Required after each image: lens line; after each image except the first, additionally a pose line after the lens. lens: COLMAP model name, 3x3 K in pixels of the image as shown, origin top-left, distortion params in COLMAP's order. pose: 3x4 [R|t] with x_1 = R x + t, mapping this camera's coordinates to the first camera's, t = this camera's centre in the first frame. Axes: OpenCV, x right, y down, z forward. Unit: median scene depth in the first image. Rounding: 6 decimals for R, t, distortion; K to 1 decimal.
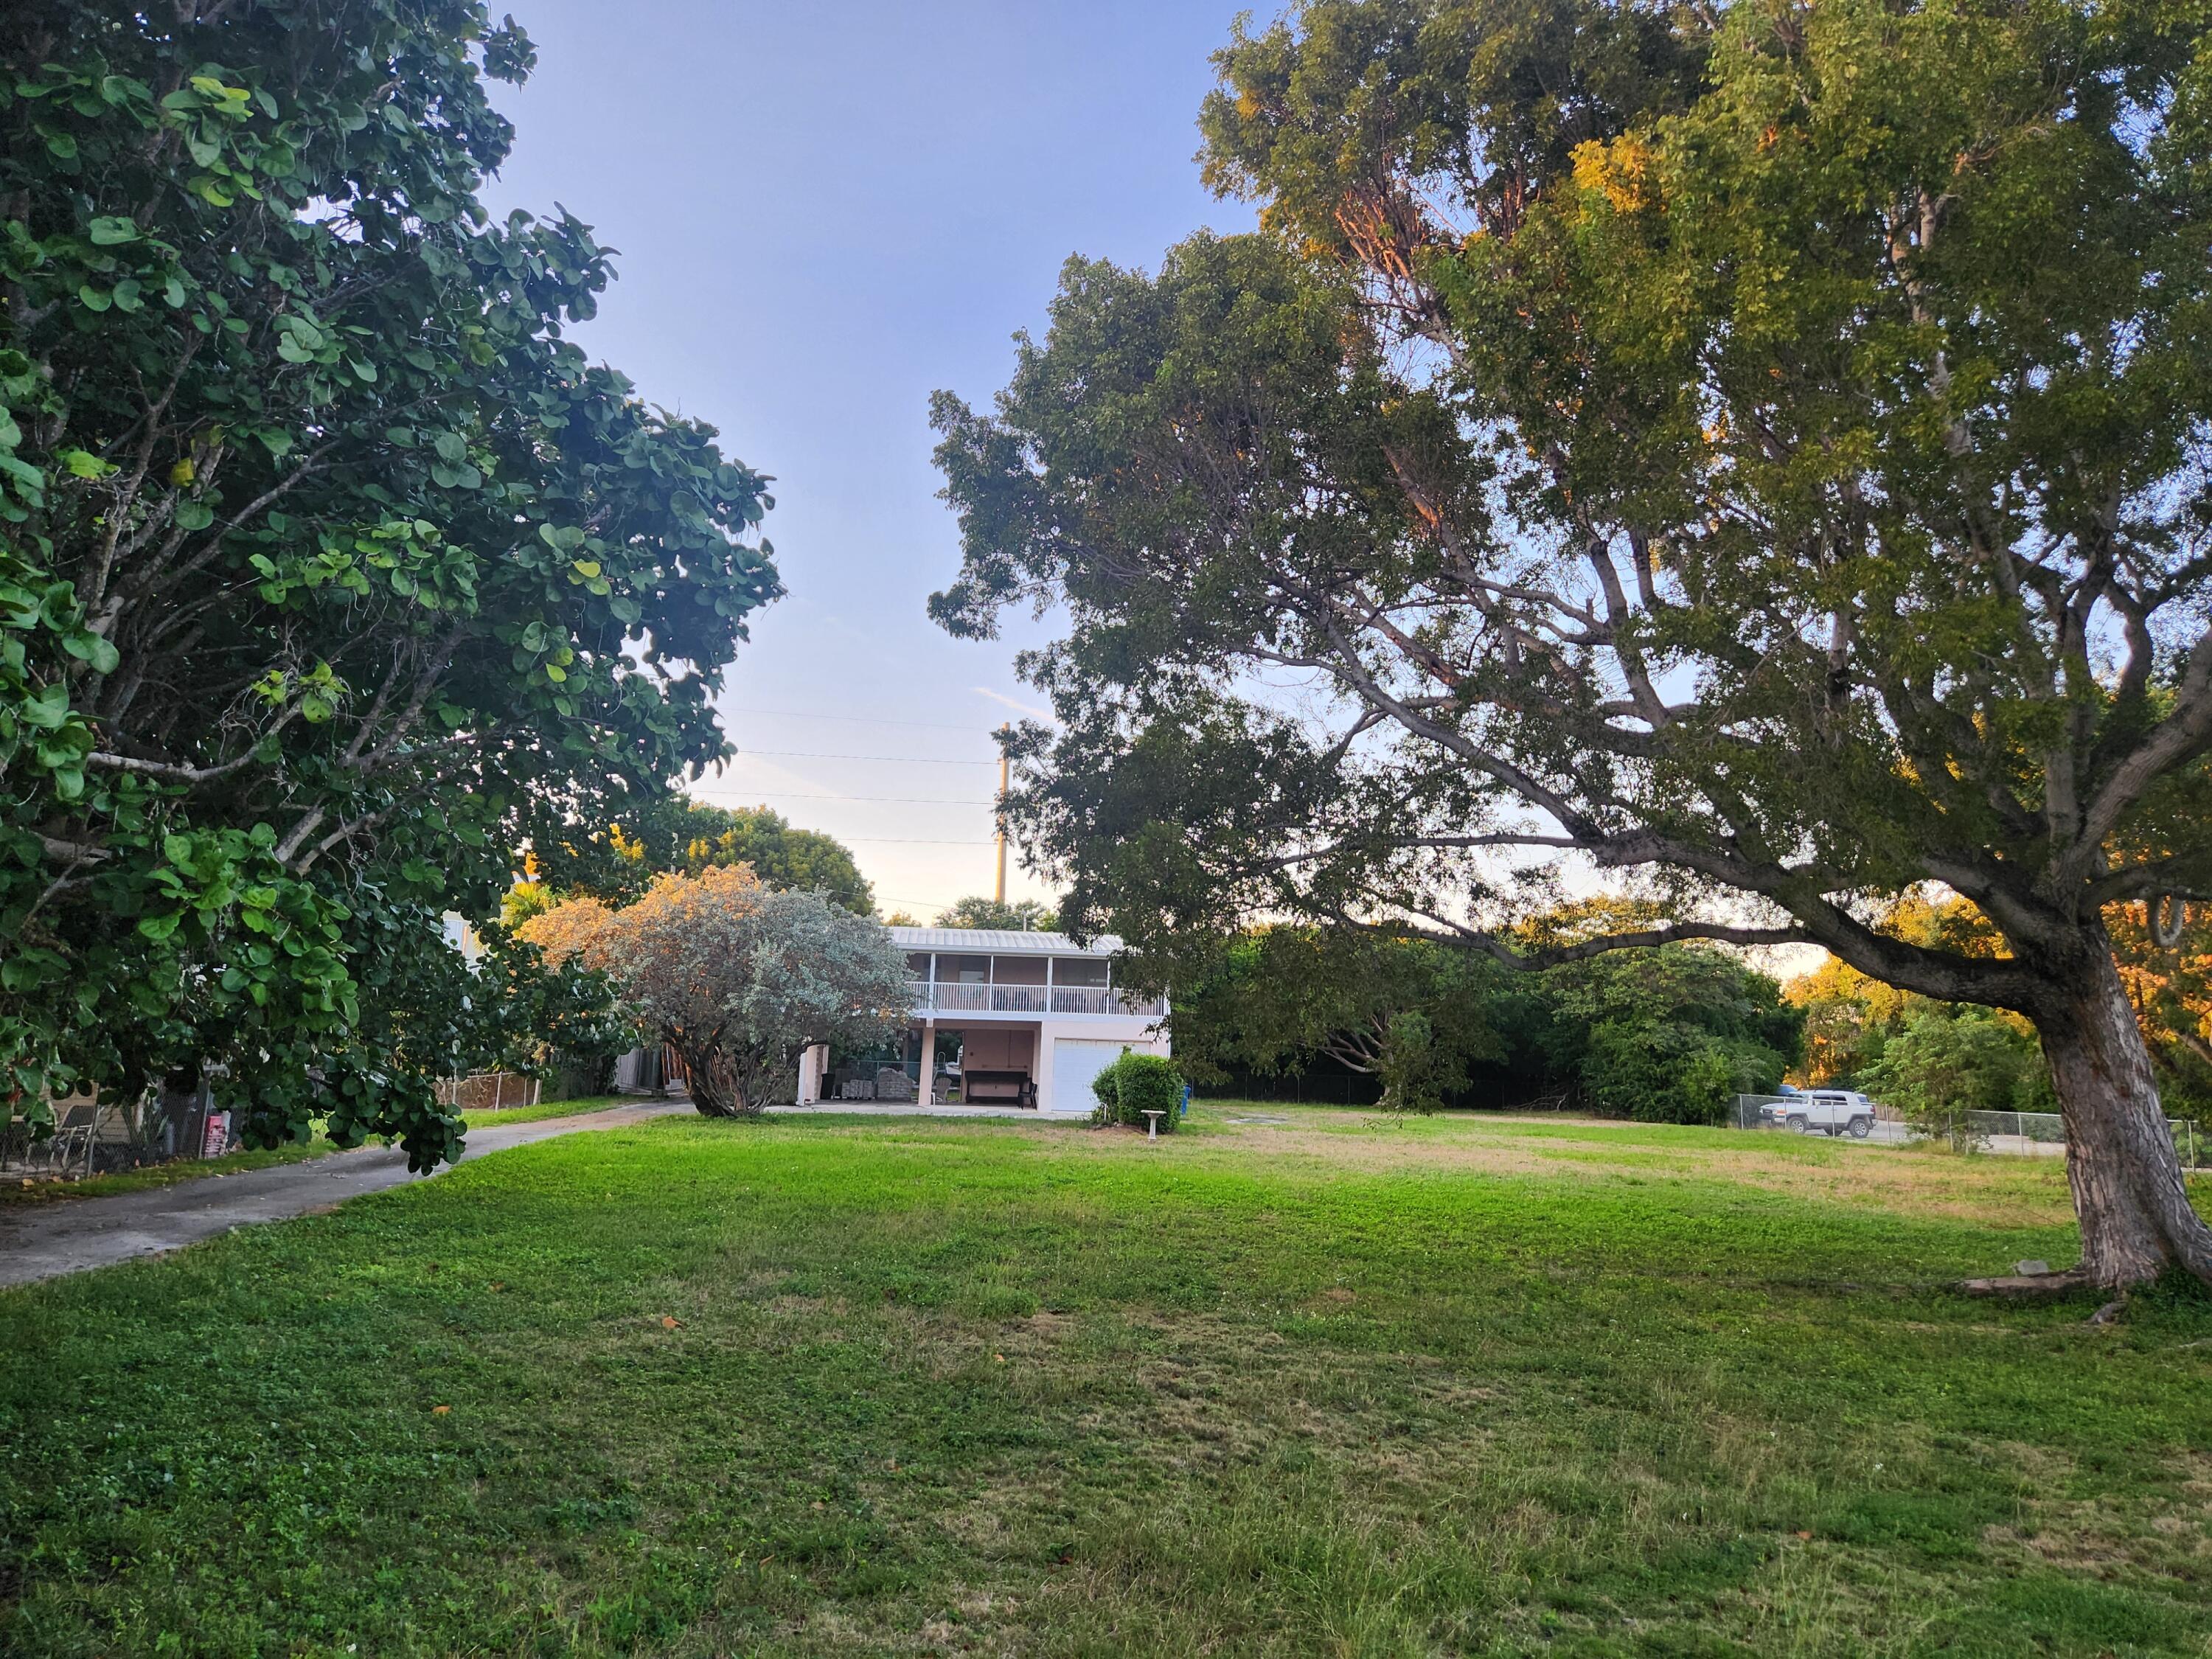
lens RADIAL K [[1471.7, 0, 1109.2], [0, 1471.7, 808.1], [0, 0, 1]] dist [0.082530, -0.070660]
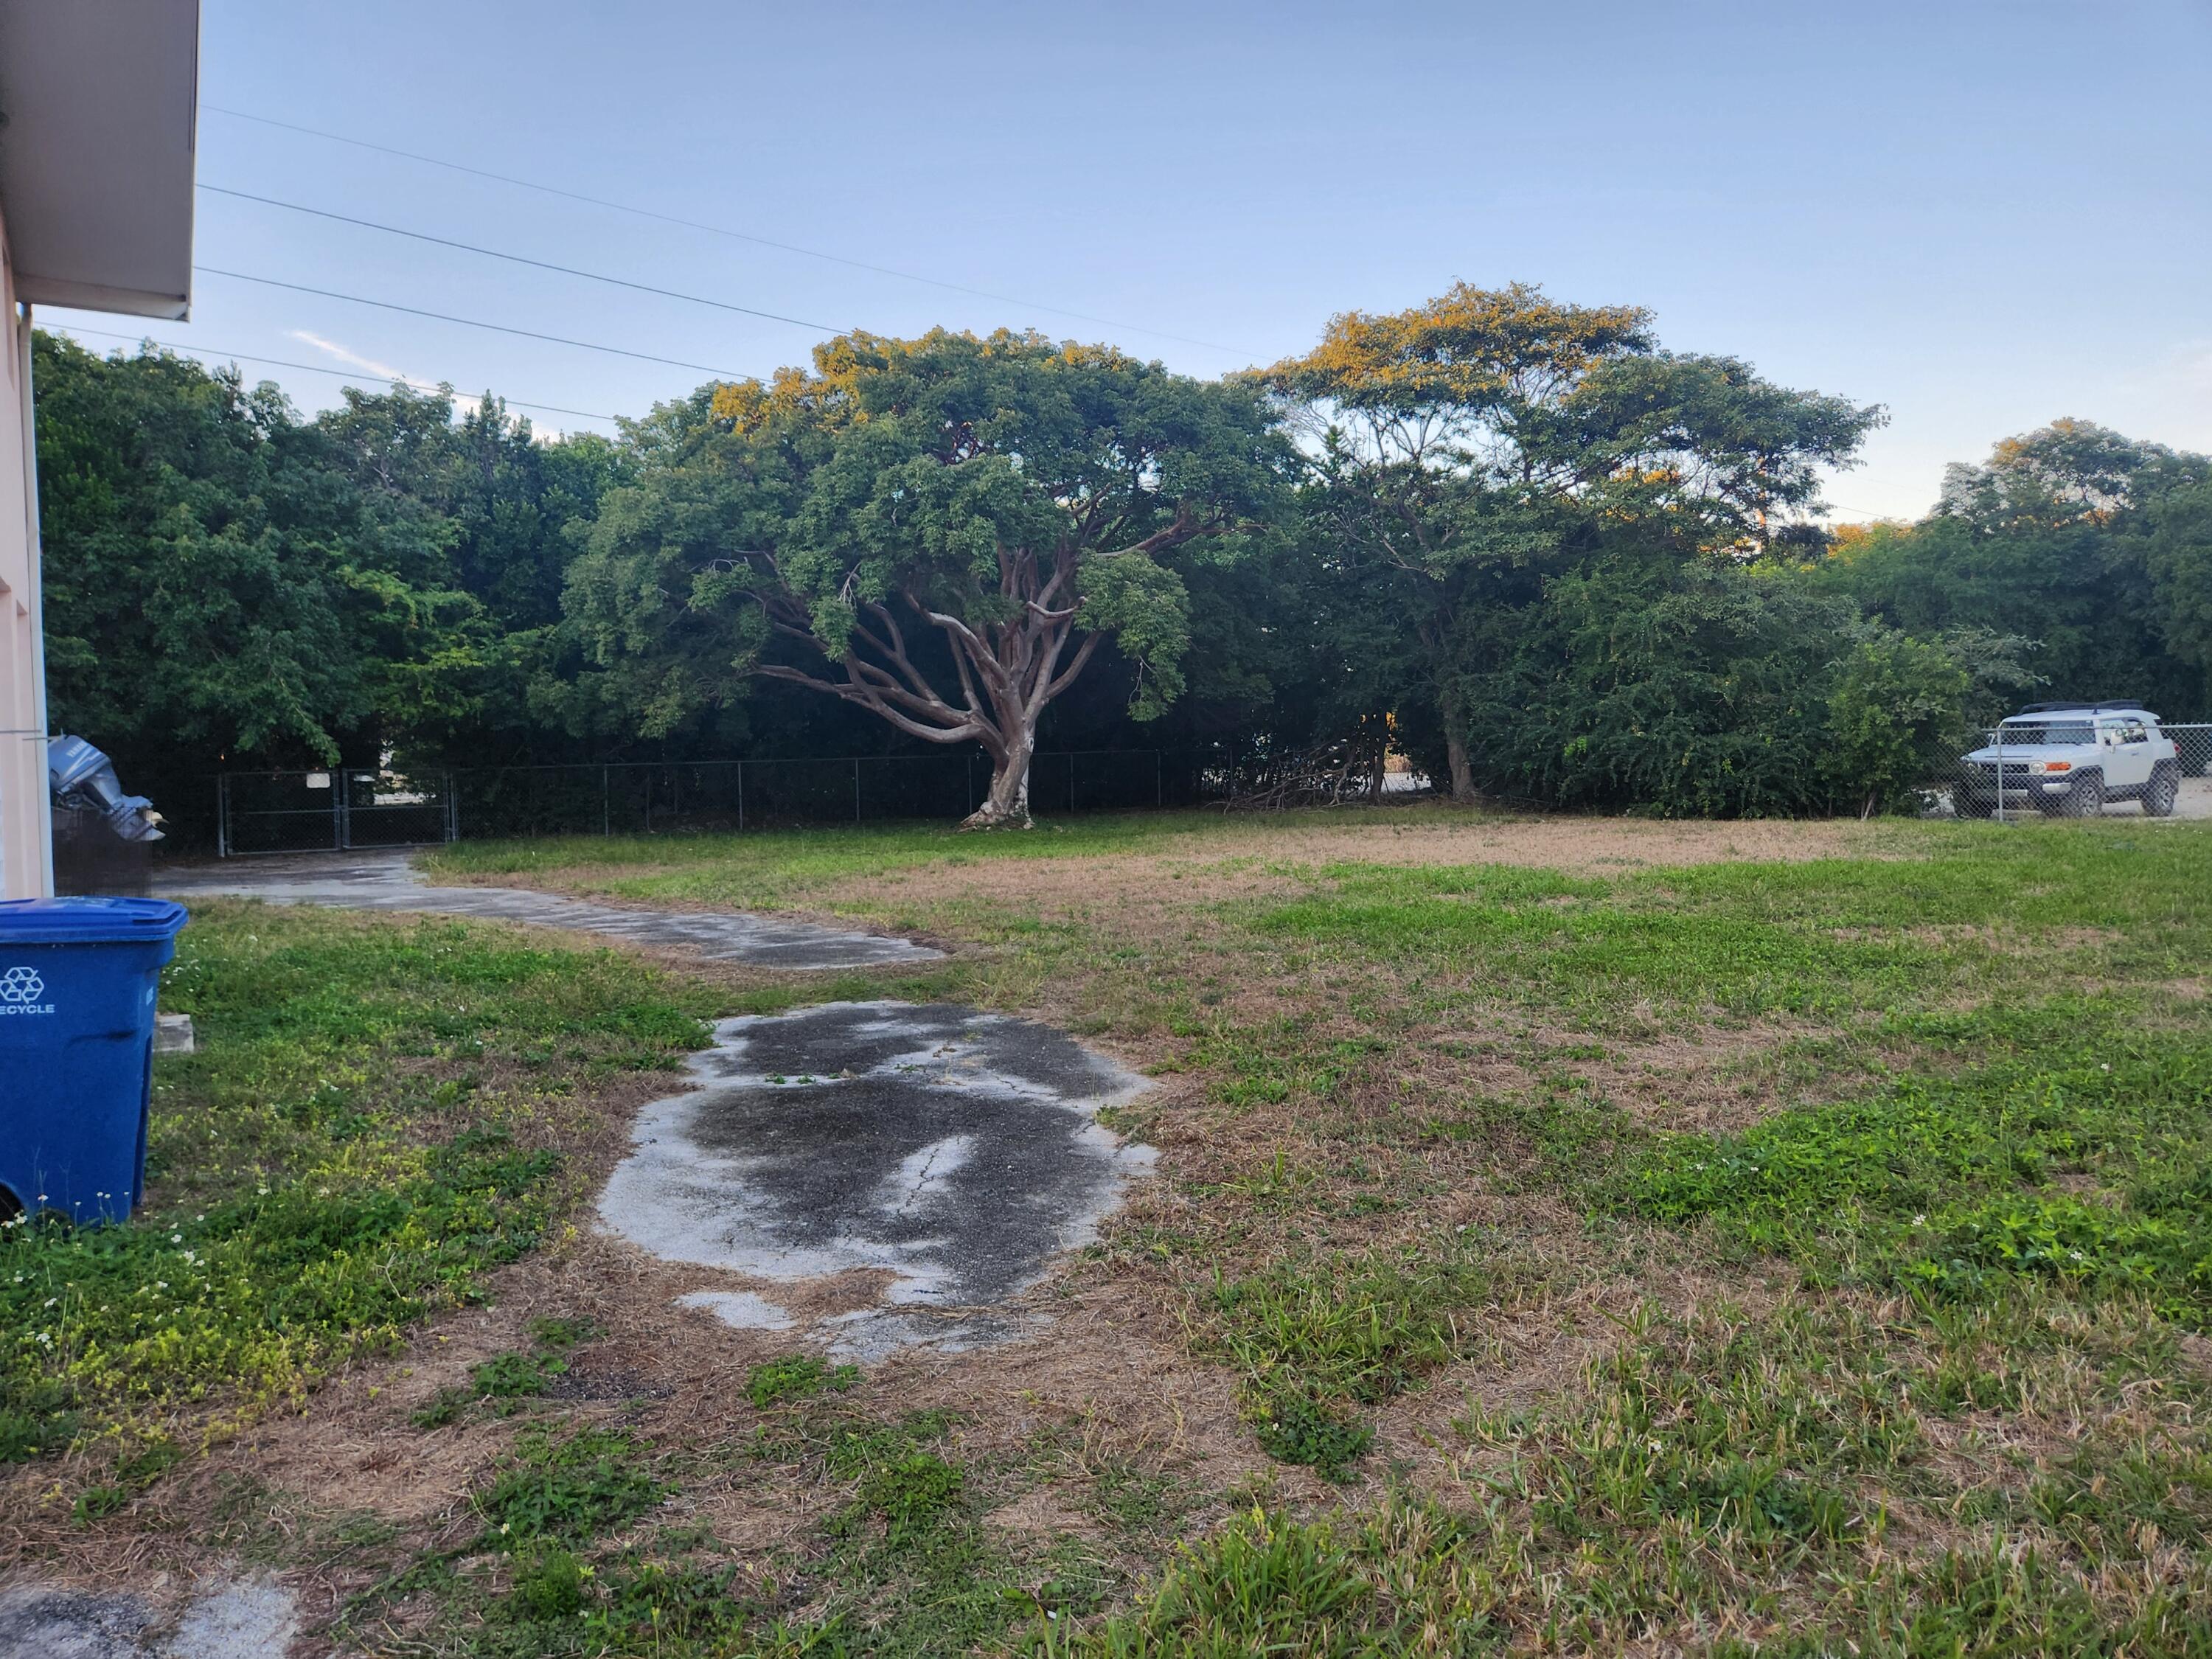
lens RADIAL K [[1512.5, 0, 1106.0], [0, 1512.5, 829.5], [0, 0, 1]] dist [0.004506, -0.031689]
pose [[0.900944, -0.075887, 0.427247, 0.080114], [-0.019033, 0.976731, 0.213621, 0.212897], [-0.433517, -0.200593, 0.878536, 1.157044]]
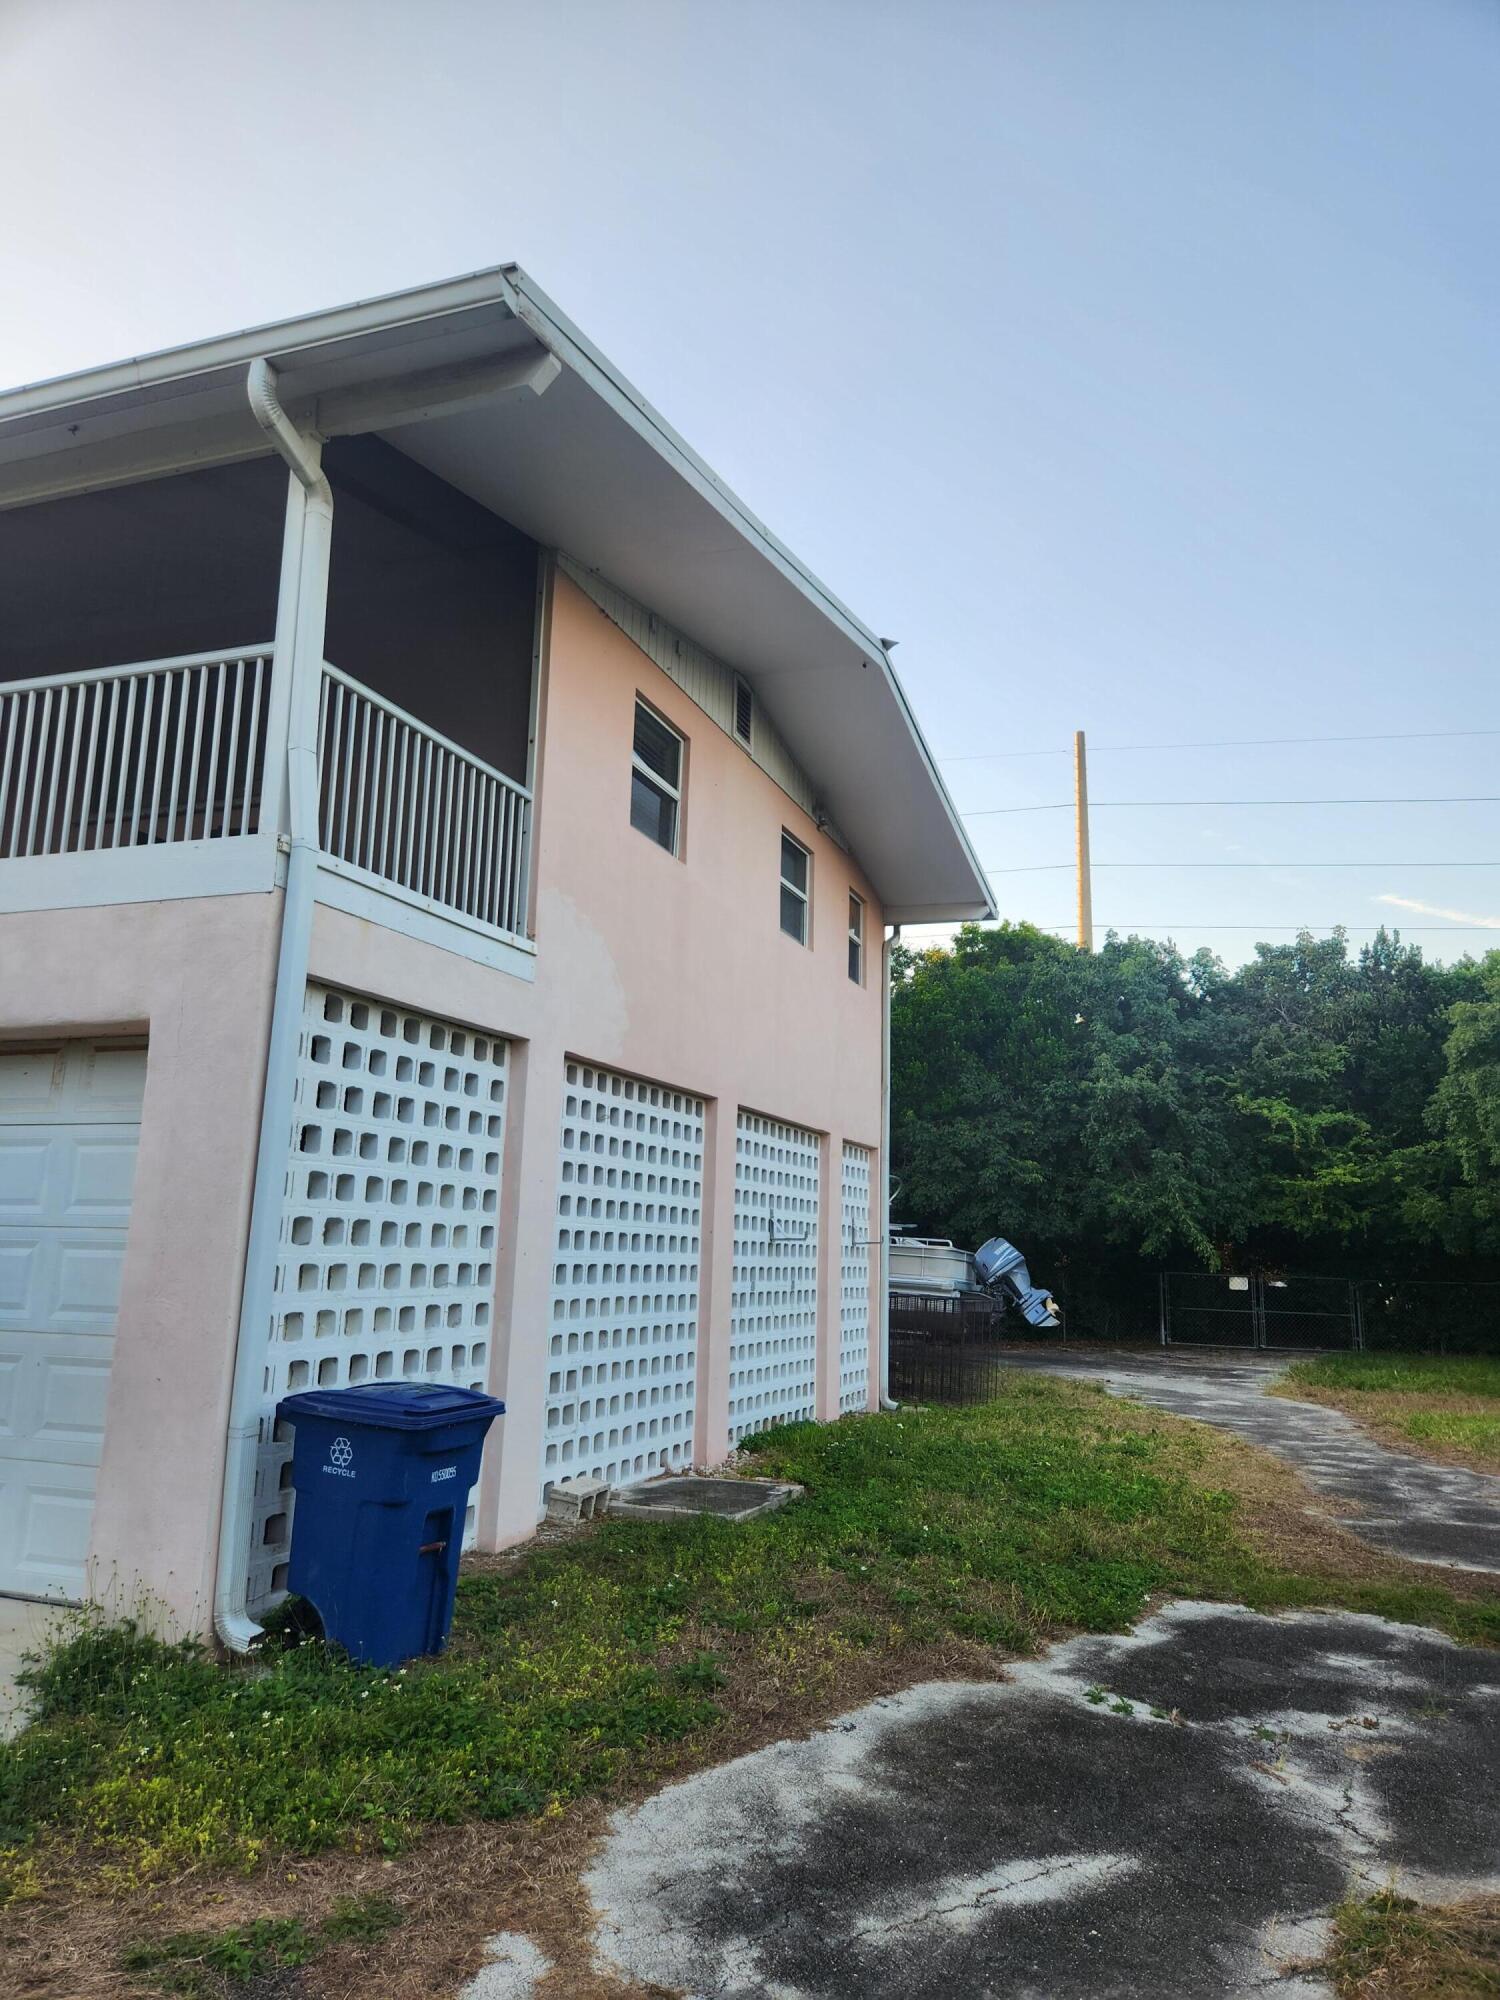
lens RADIAL K [[1325.2, 0, 772.6], [0, 1325.2, 1007.3], [0, 0, 1]] dist [0.081892, -0.077893]
pose [[0.881595, -0.099901, -0.461313, 0.172776], [0.086639, 0.994989, -0.049901, 0.216846], [0.463987, 0.004025, 0.885833, 1.196215]]
